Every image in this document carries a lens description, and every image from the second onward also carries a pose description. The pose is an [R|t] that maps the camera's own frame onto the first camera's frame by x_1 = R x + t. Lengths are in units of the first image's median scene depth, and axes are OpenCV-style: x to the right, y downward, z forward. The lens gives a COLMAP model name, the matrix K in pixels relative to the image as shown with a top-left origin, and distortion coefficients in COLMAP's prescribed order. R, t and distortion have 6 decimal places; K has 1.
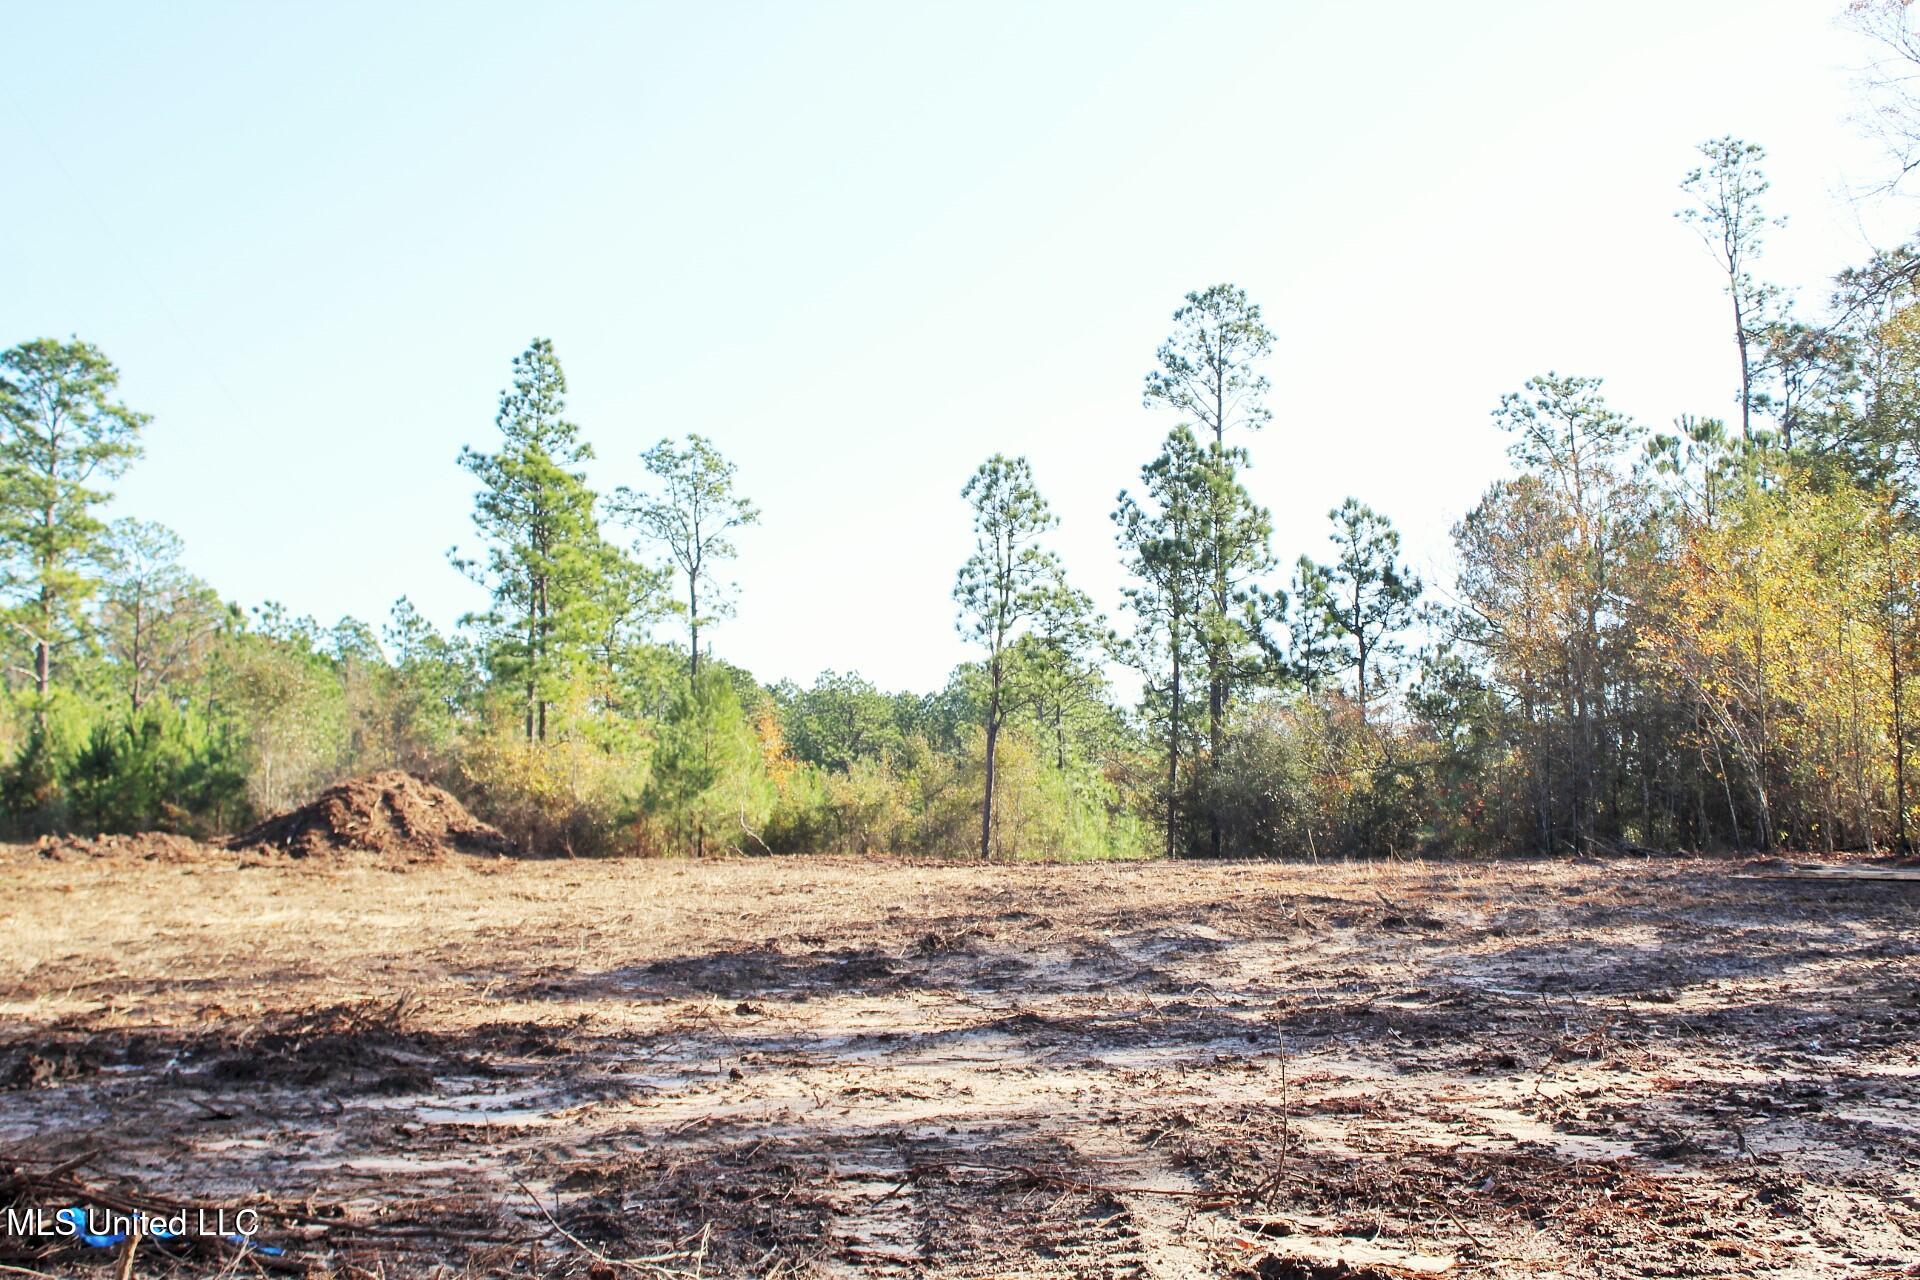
lens RADIAL K [[2396.9, 0, 956.5], [0, 2396.9, 639.2], [0, 0, 1]] dist [-0.097876, 0.193936]
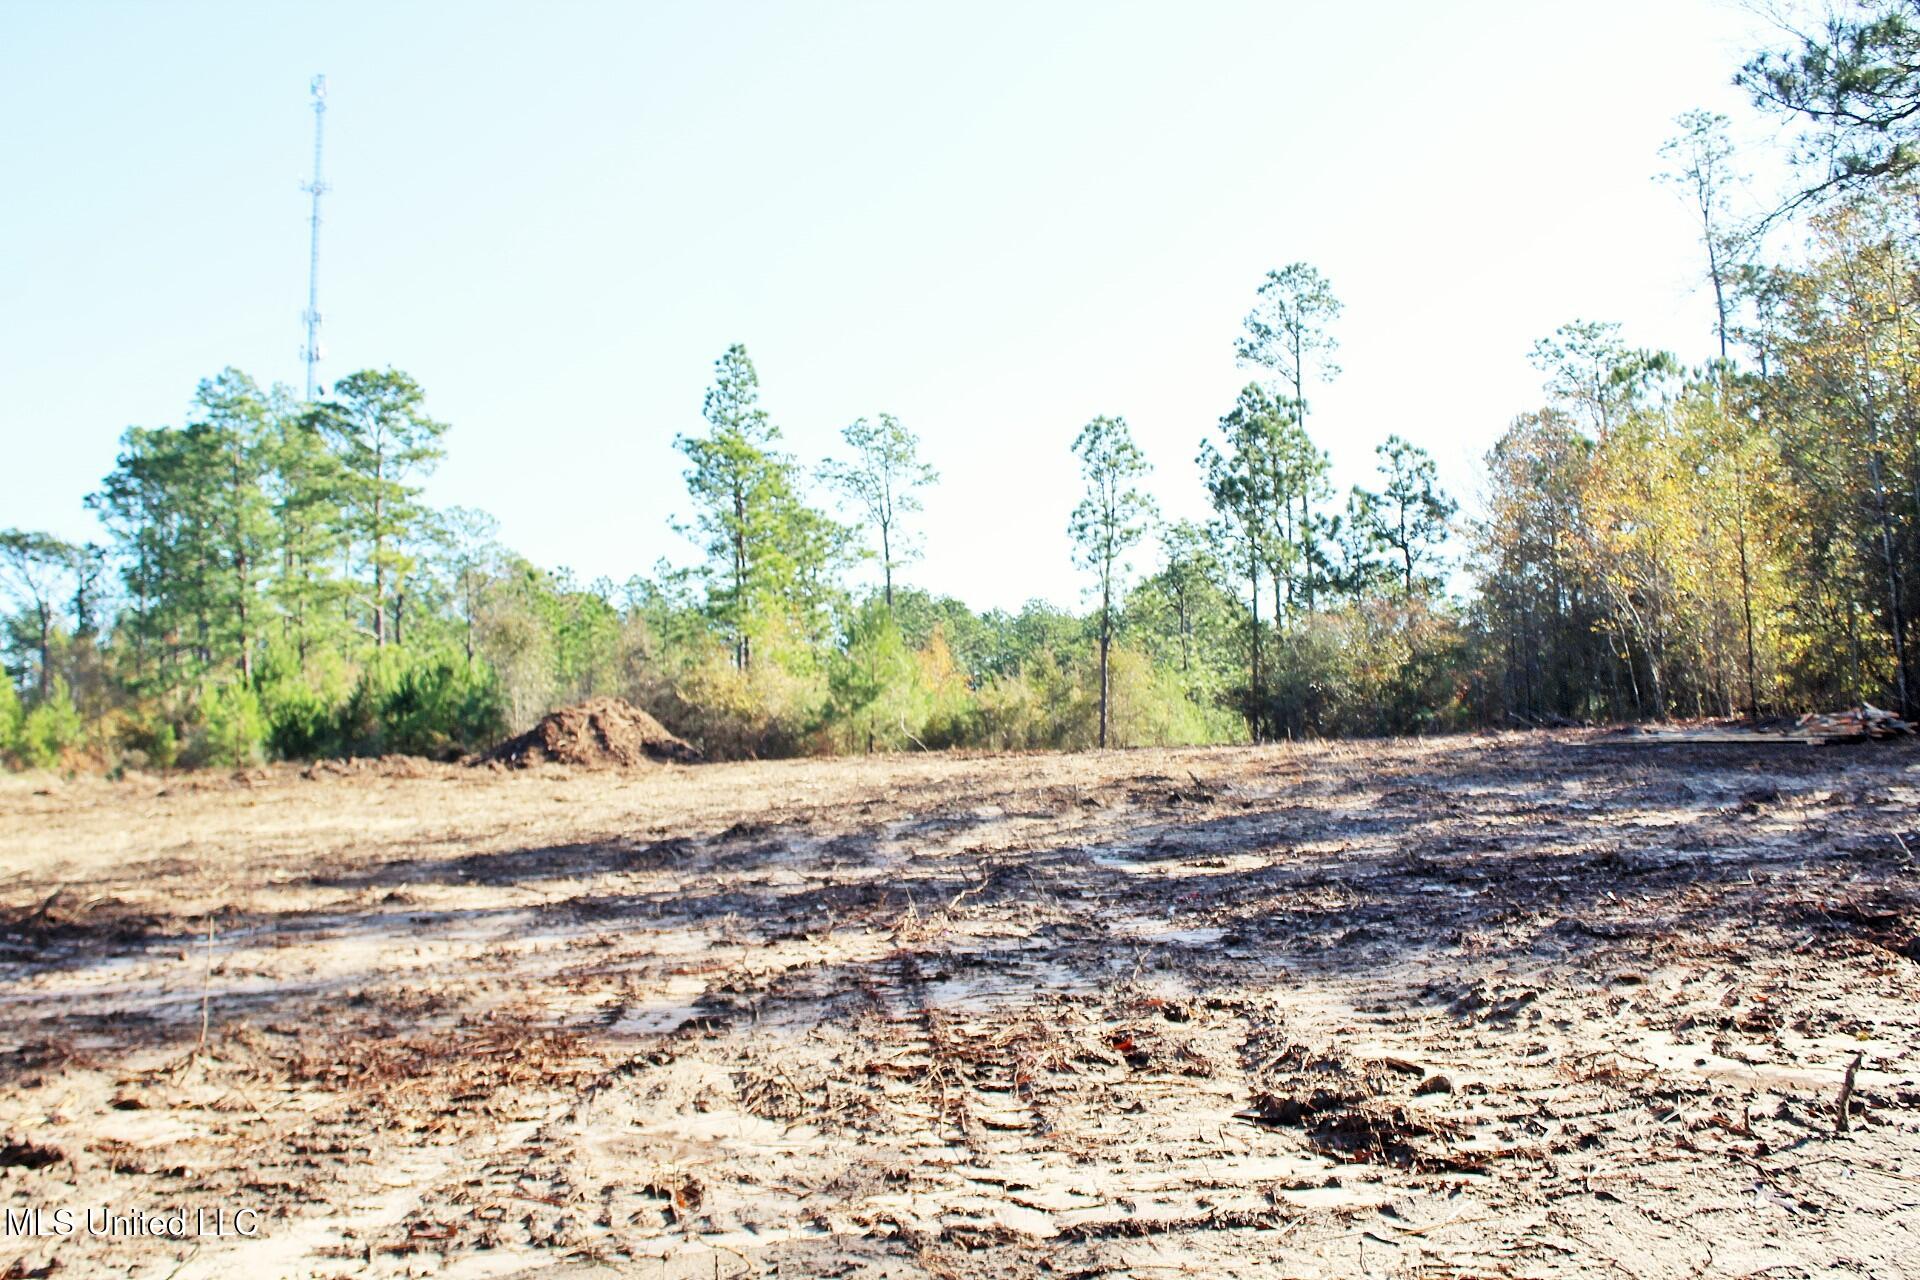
lens RADIAL K [[1942.9, 0, 953.7], [0, 1942.9, 644.0], [0, 0, 1]] dist [-0.128965, 0.159404]
pose [[0.991984, -0.046158, -0.117633, 0.055991], [0.050451, 0.998155, 0.033786, 0.001789], [0.115857, -0.039450, 0.992482, 0.014397]]
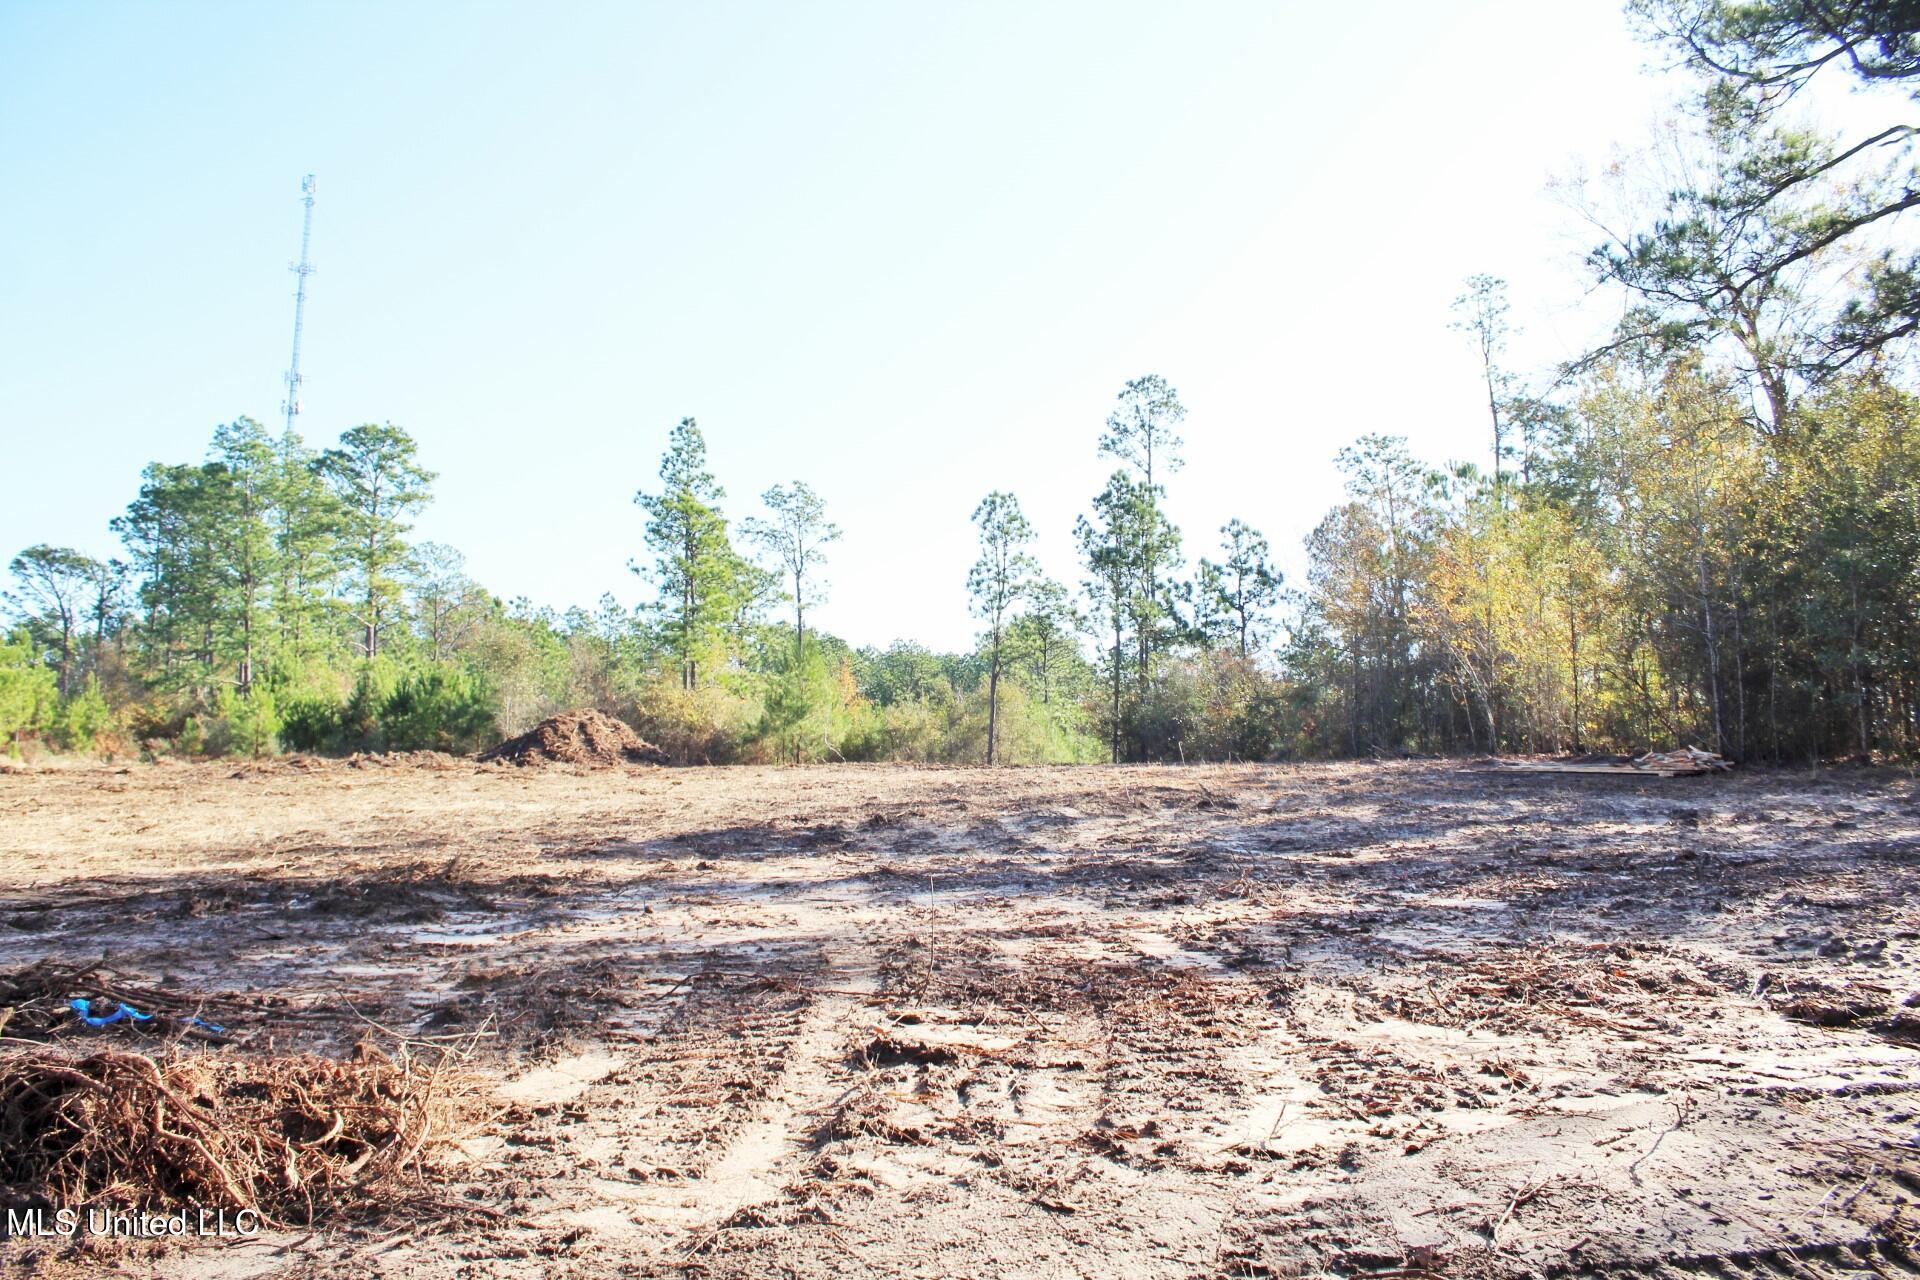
lens RADIAL K [[1612.5, 0, 965.7], [0, 1612.5, 648.7], [0, 0, 1]] dist [-0.171828, 0.163628]
pose [[0.999780, -0.009640, -0.018655, 0.016450], [0.009999, 0.999765, 0.019250, 0.000837], [0.018465, -0.019432, 0.999641, 0.004812]]
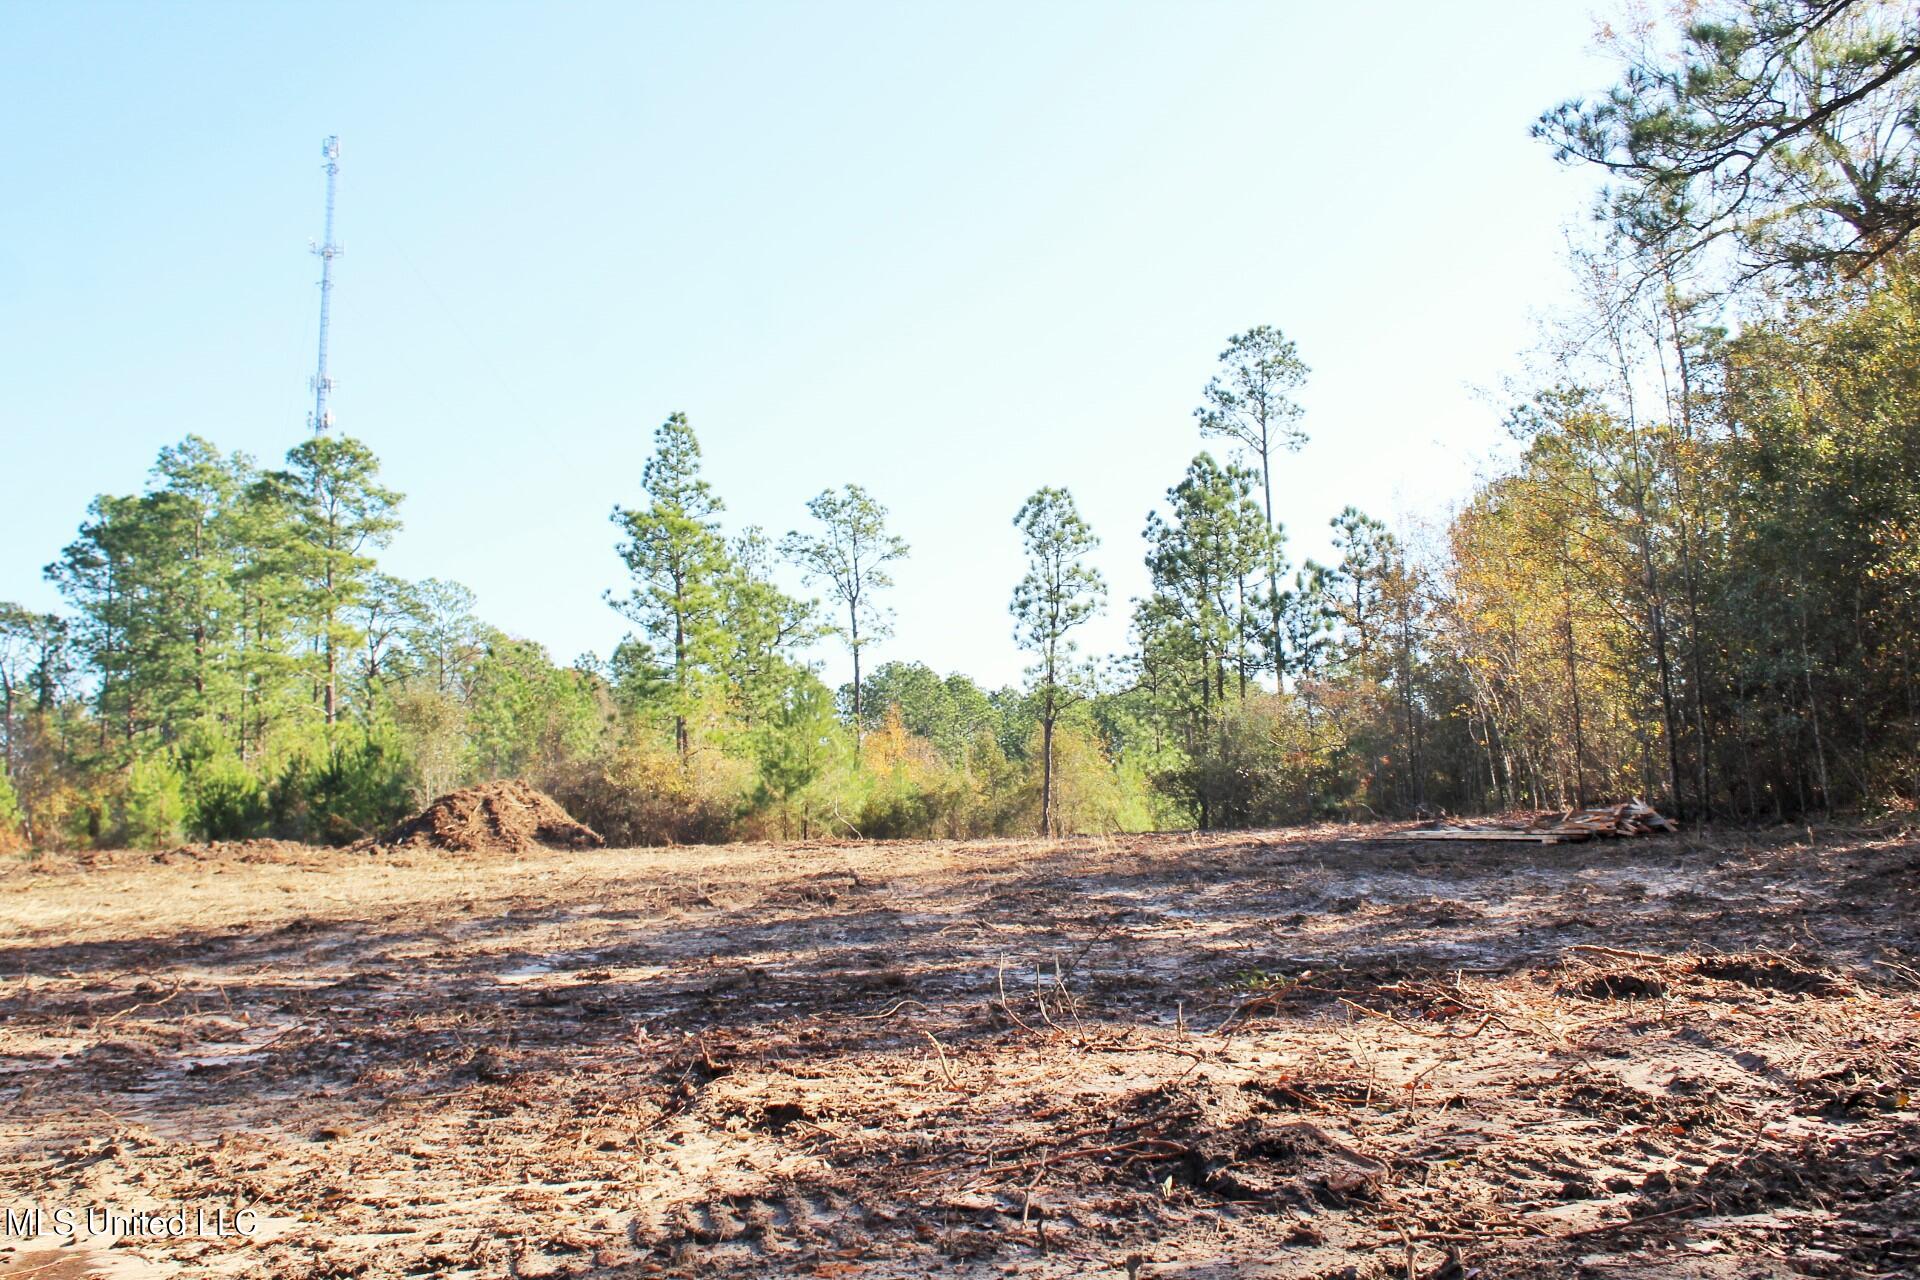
lens RADIAL K [[2023.4, 0, 935.9], [0, 2023.4, 636.3], [0, 0, 1]] dist [-0.119508, 0.172017]
pose [[0.987418, -0.048012, -0.150670, 0.113322], [0.046904, 0.998840, -0.010900, 0.003561], [0.151018, 0.003695, 0.988524, 0.026618]]
